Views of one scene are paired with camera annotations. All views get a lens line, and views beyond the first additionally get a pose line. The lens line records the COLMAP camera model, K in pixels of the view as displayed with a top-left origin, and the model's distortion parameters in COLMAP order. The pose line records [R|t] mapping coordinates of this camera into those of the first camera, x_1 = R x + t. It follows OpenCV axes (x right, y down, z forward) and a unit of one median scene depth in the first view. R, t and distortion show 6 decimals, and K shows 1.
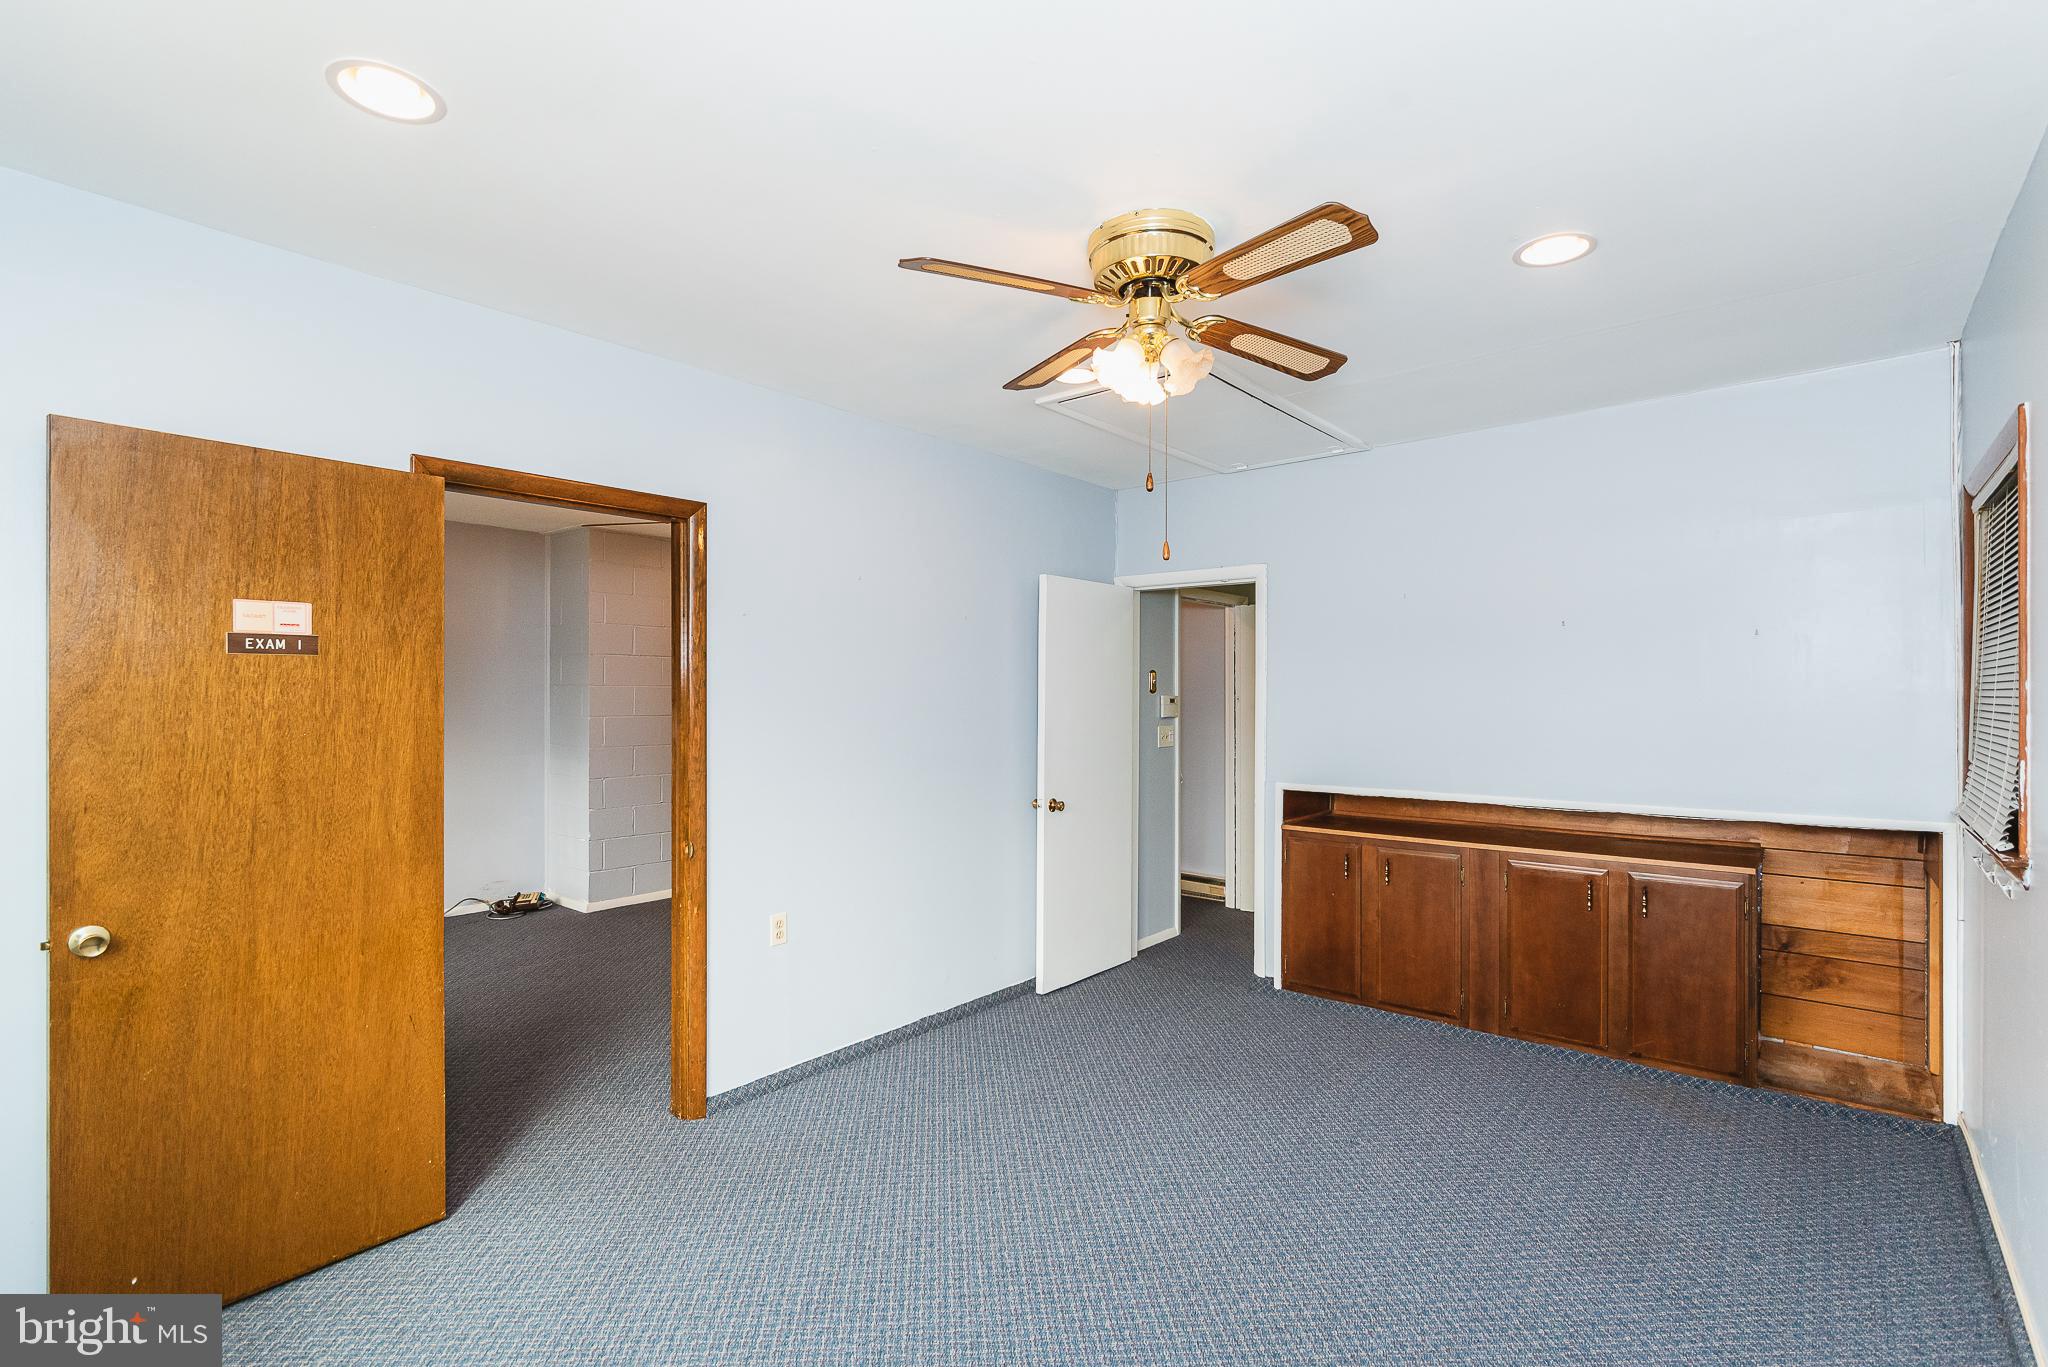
lens RADIAL K [[970.0, 0, 1036.6], [0, 970.0, 690.3], [0, 0, 1]] dist [-0.003780, 0.000340]
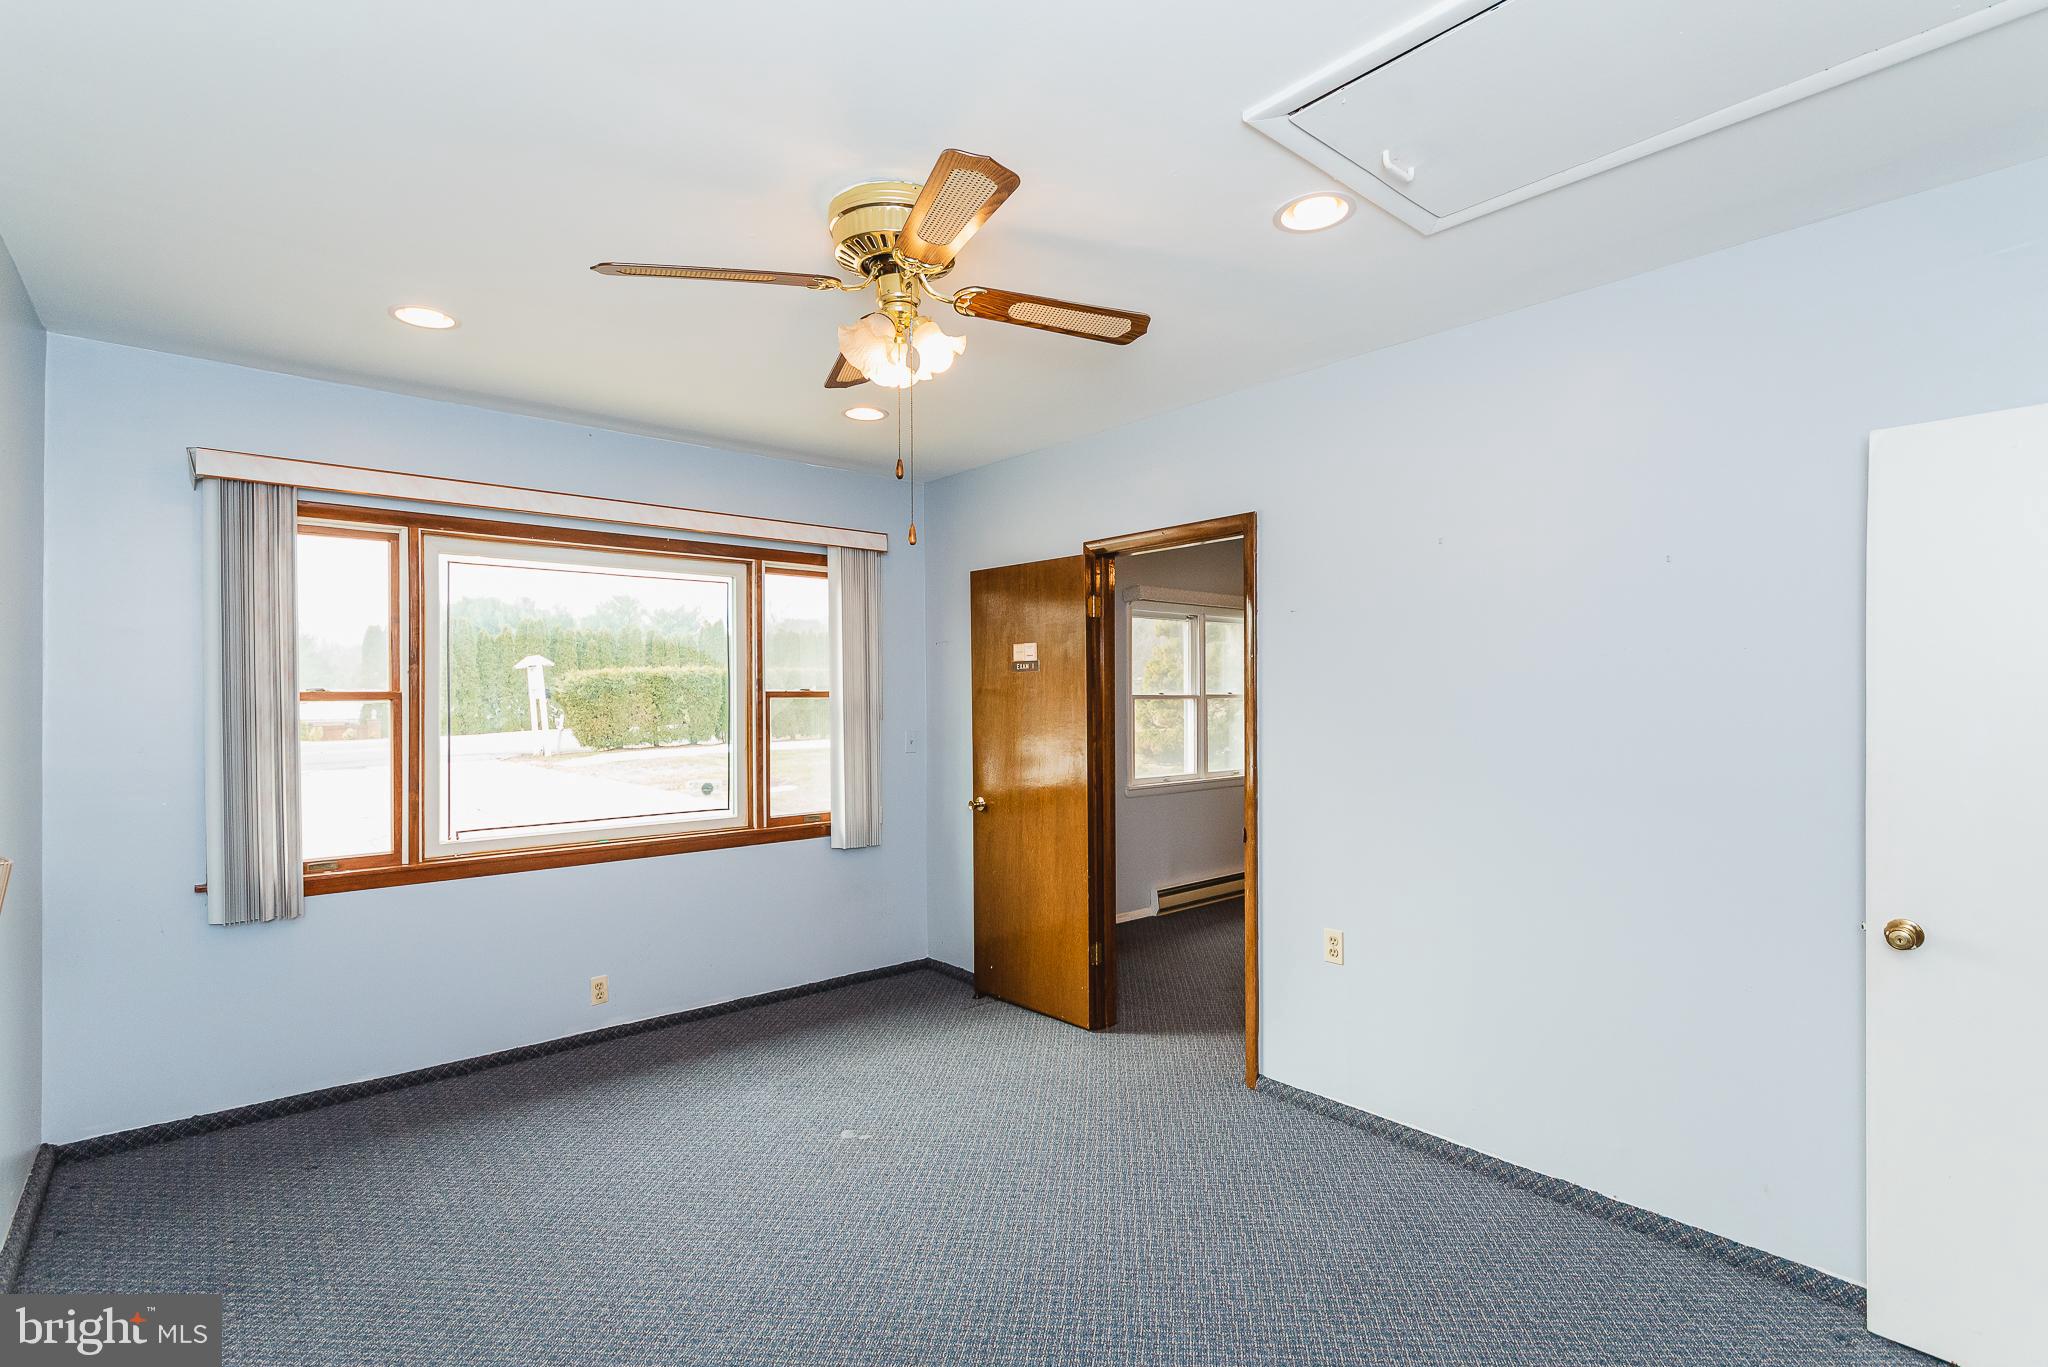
lens RADIAL K [[970.0, 0, 1036.6], [0, 970.0, 690.3], [0, 0, 1]] dist [-0.003780, 0.000340]
pose [[-0.177815, -0.001920, -0.984062, 0.999545], [0.004778, 0.999985, -0.002814, 0.003908], [0.984052, -0.005202, -0.177803, 1.271146]]
